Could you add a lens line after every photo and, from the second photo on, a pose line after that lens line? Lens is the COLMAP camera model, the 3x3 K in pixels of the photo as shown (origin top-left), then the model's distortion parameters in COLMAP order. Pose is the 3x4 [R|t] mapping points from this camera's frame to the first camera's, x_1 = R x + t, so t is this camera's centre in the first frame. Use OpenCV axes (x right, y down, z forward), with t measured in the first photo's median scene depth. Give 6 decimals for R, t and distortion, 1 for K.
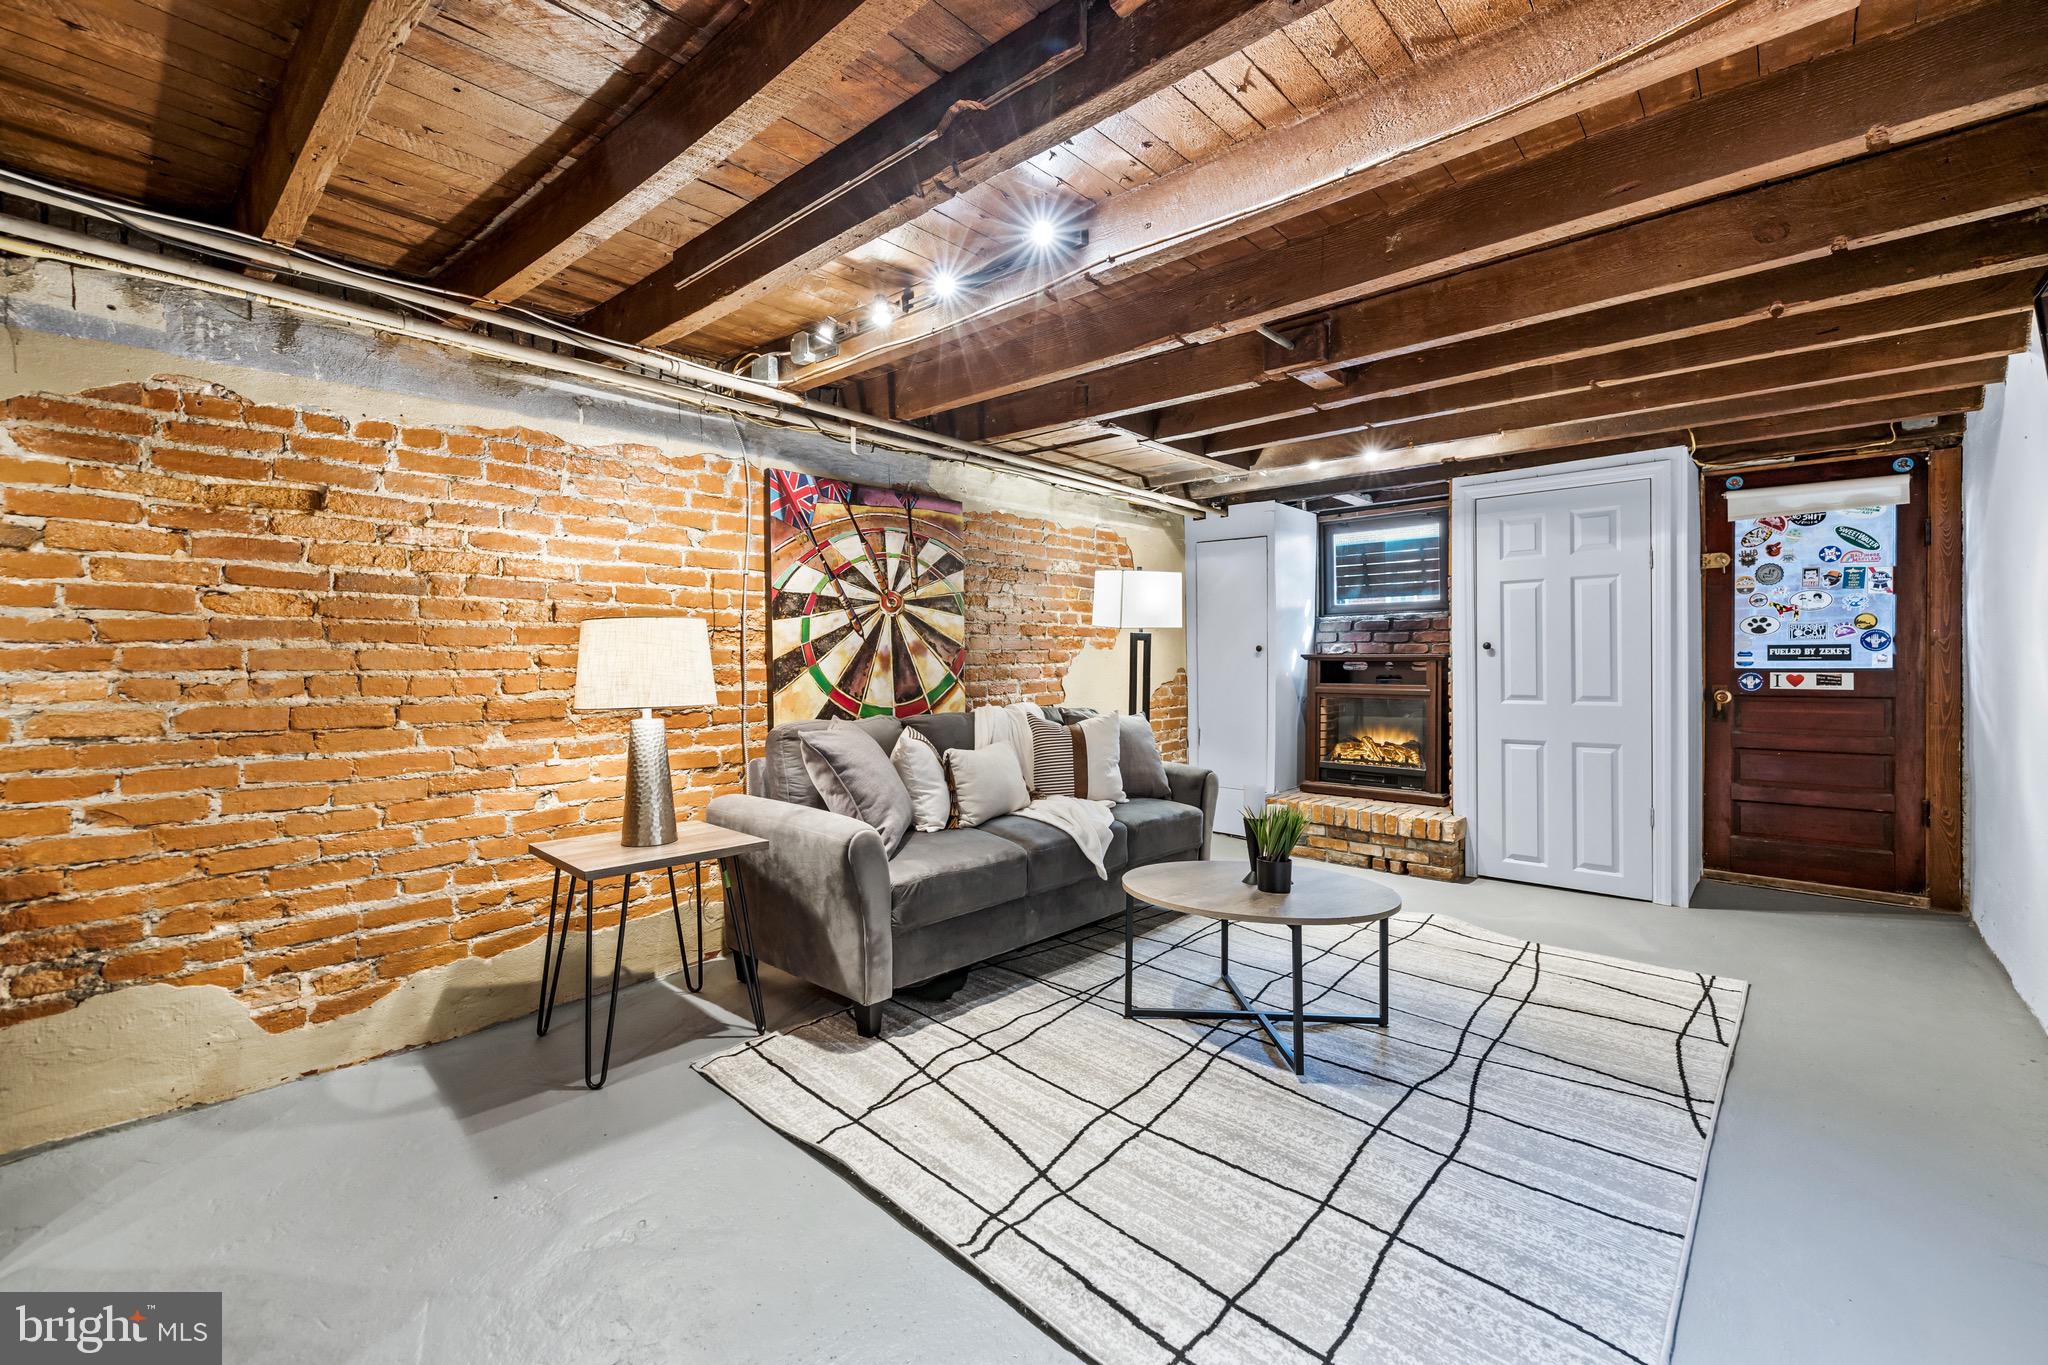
lens RADIAL K [[873.7, 0, 993.4], [0, 873.7, 659.9], [0, 0, 1]] dist [0.002511, 0.000520]
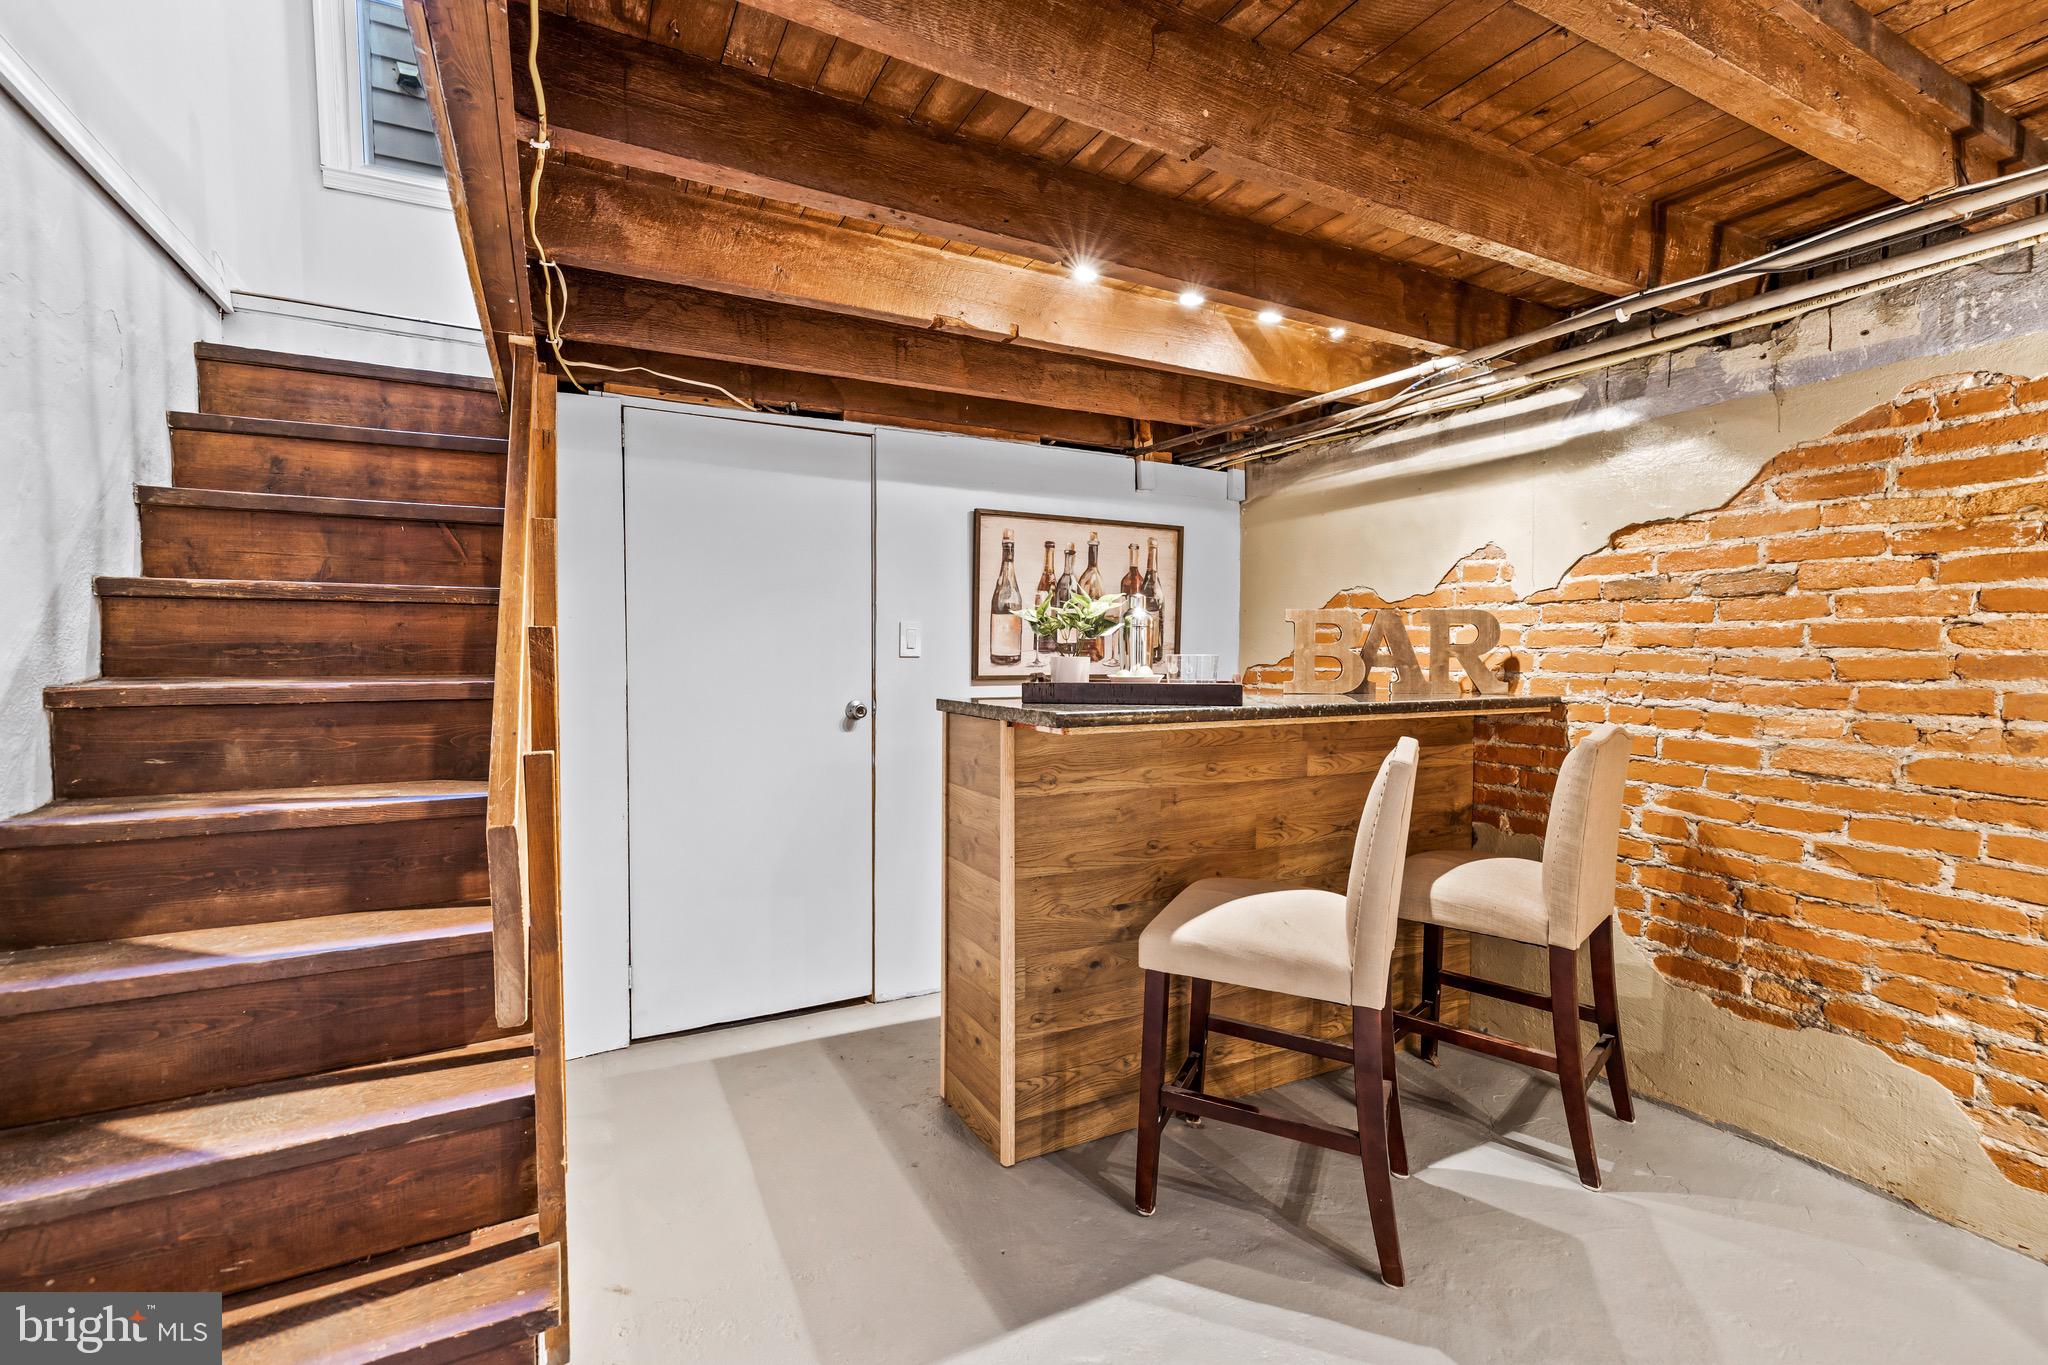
lens RADIAL K [[873.7, 0, 1019.8], [0, 873.7, 682.1], [0, 0, 1]] dist [0.002511, 0.000520]
pose [[-0.339485, 0.036621, -0.939898, 0.207482], [-0.002530, 0.999203, 0.039845, -0.051005], [0.940608, 0.015905, -0.339121, 0.423820]]
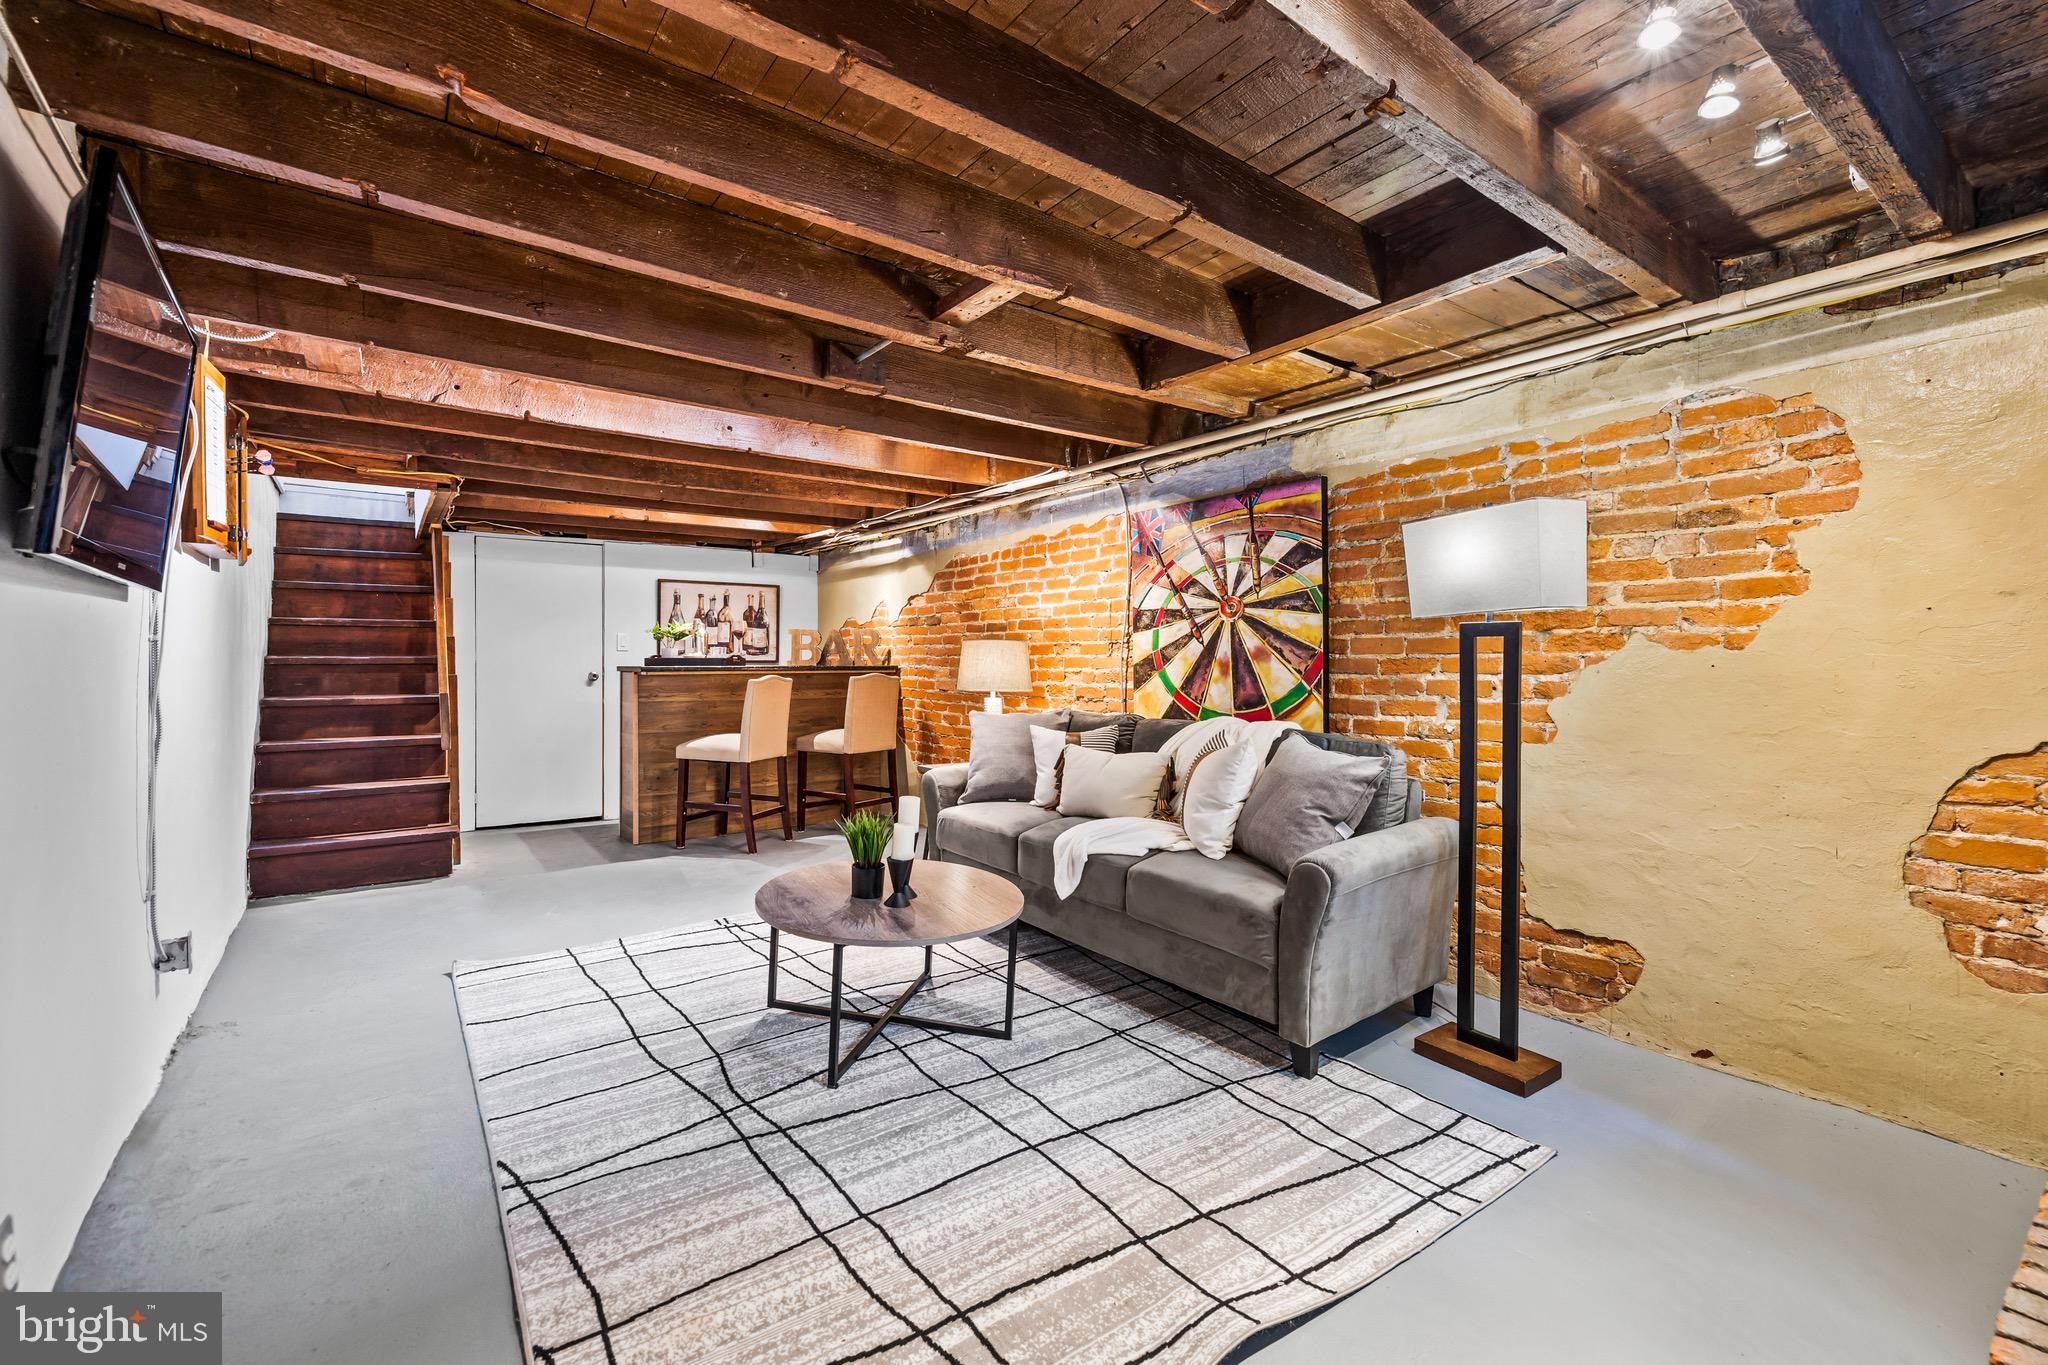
lens RADIAL K [[873.7, 0, 1016.0], [0, 873.7, 658.8], [0, 0, 1]] dist [0.002511, 0.000520]
pose [[-0.194926, 0.003449, -0.980812, 1.506497], [-0.000217, 0.999994, 0.003559, -0.019523], [0.980818, 0.000907, -0.194924, 1.598528]]
